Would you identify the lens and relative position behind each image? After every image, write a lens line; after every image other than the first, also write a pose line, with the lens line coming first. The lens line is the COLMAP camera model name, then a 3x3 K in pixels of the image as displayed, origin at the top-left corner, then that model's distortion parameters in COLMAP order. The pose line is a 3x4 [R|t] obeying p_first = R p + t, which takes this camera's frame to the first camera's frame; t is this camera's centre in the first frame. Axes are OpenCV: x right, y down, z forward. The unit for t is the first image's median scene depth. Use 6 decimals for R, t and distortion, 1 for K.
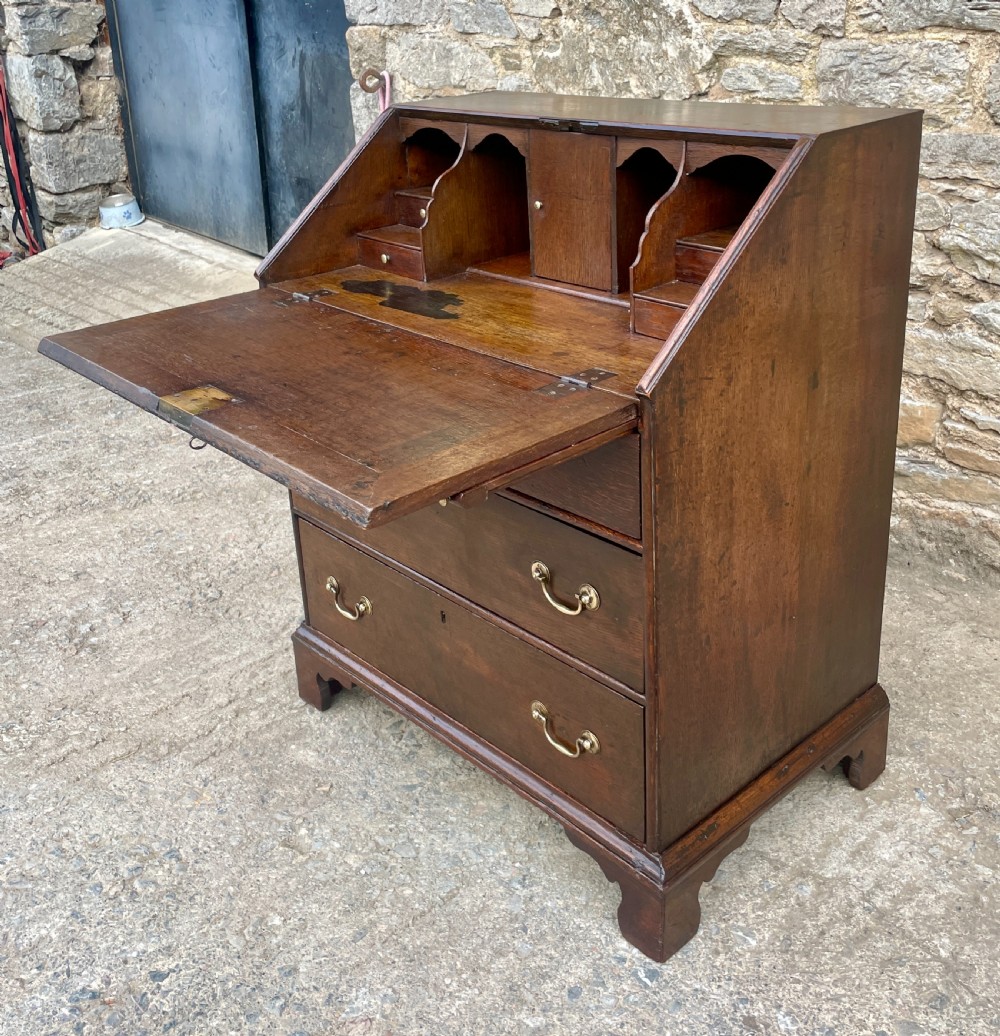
lens RADIAL K [[1139.0, 0, 502.8], [0, 1139.0, 443.8], [0, 0, 1]] dist [0.075688, -0.096900]
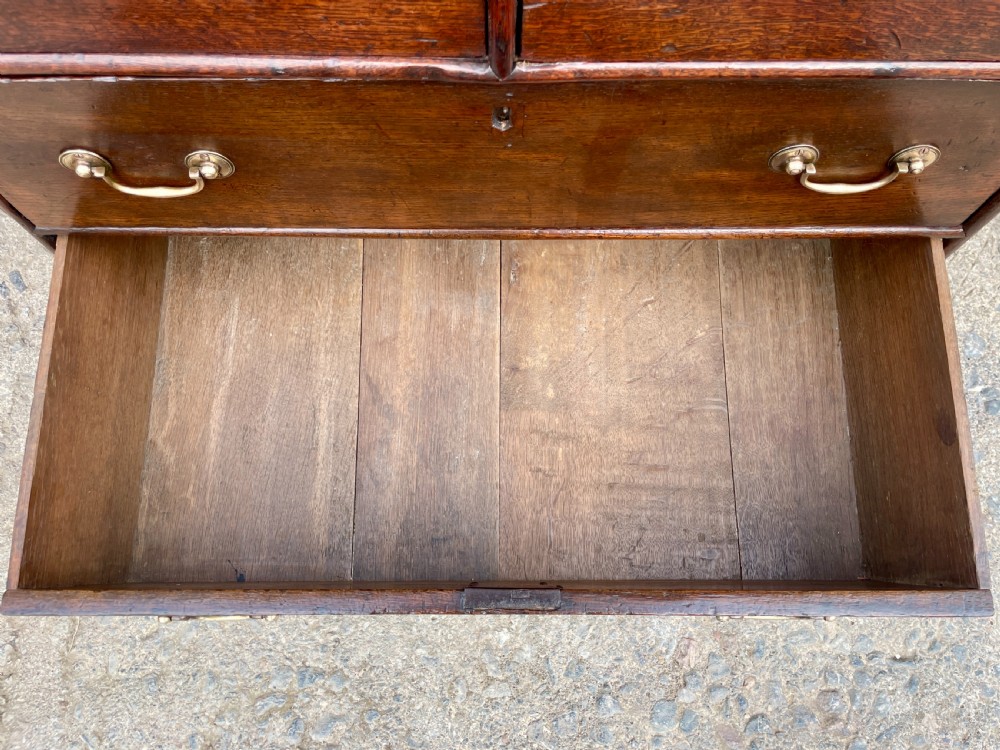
lens RADIAL K [[794.0, 0, 500.0], [0, 794.0, 375.0], [0, 0, 1]] dist [0.093095, -0.139644]
pose [[0.667465, -0.684155, 0.293976, -0.186670], [0.247834, 0.576386, 0.778690, -0.126339], [-0.702188, -0.446891, 0.554274, 0.591255]]
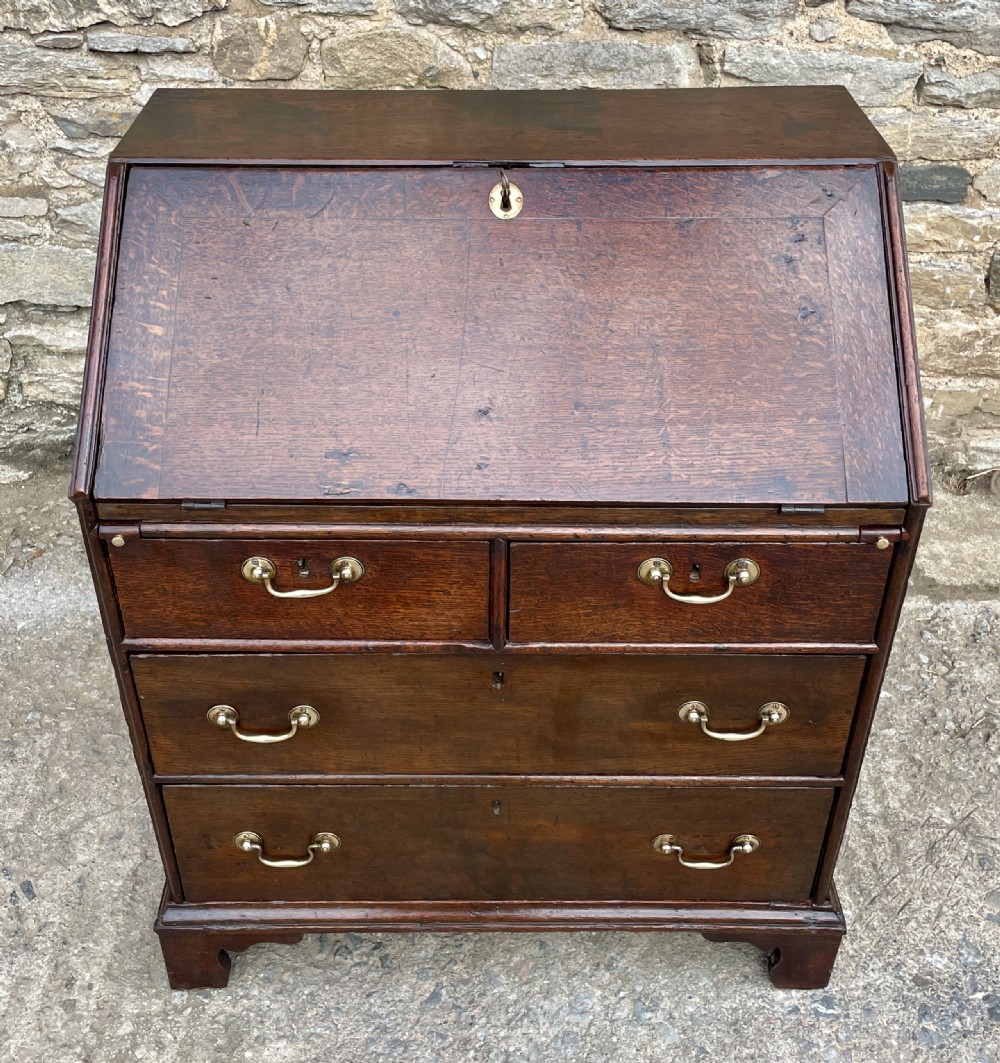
lens RADIAL K [[1218.1, 0, 478.8], [0, 1218.1, 476.8], [0, 0, 1]] dist [0.068087, -0.083894]
pose [[0.672718, -0.385928, 0.631276, -0.416801], [0.252048, 0.921693, 0.294879, -0.257208], [-0.695645, -0.039259, 0.717312, 0.331076]]
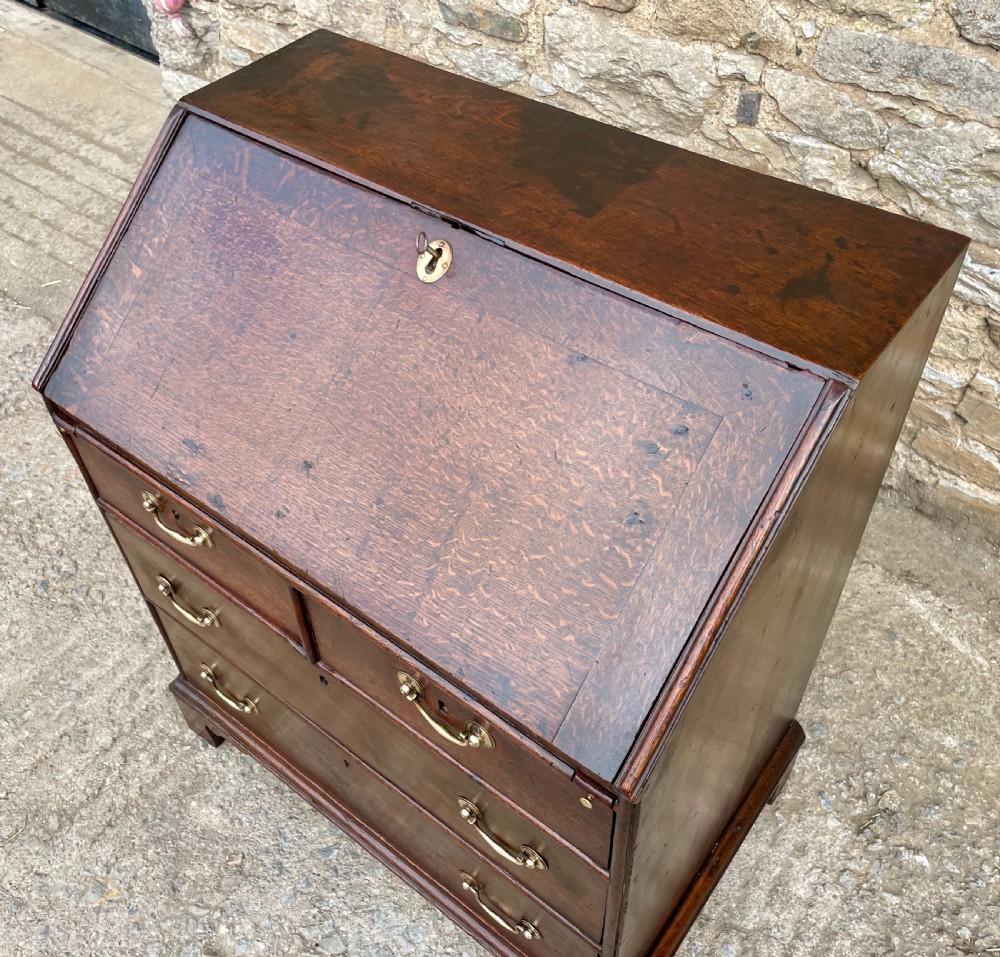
lens RADIAL K [[982.2, 0, 479.9], [0, 982.2, 472.2], [0, 0, 1]] dist [0.081390, -0.117227]
pose [[0.986542, -0.114832, 0.116396, -0.011433], [0.057394, 0.909780, 0.411104, -0.298870], [-0.153103, -0.398891, 0.904127, 0.309042]]
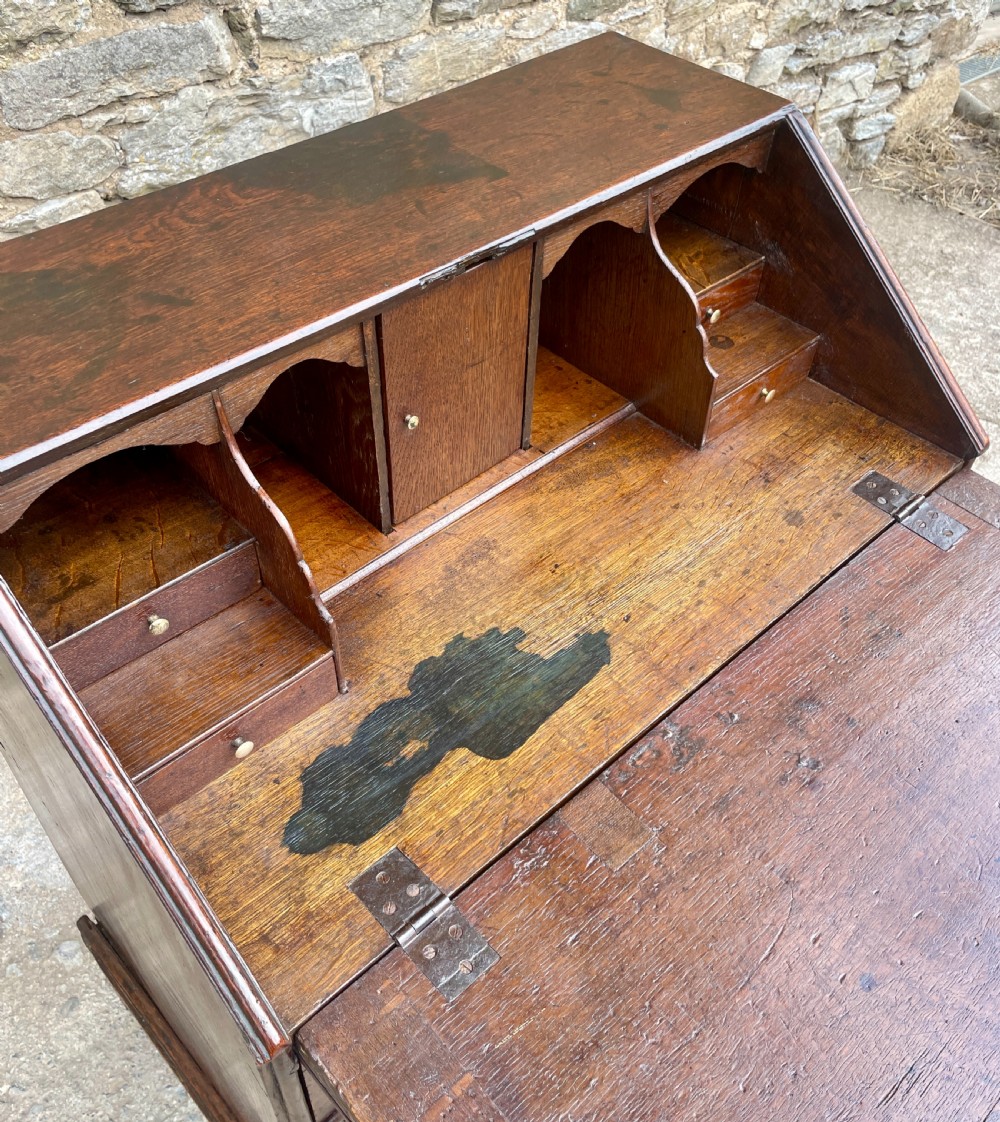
lens RADIAL K [[1029.0, 0, 497.6], [0, 1029.0, 549.0], [0, 0, 1]] dist [0.080669, -0.115918]
pose [[-0.026097, -0.679471, 0.733238, -0.304397], [0.355857, 0.679126, 0.641992, -0.383188], [-0.934176, 0.277682, 0.224071, 0.707974]]
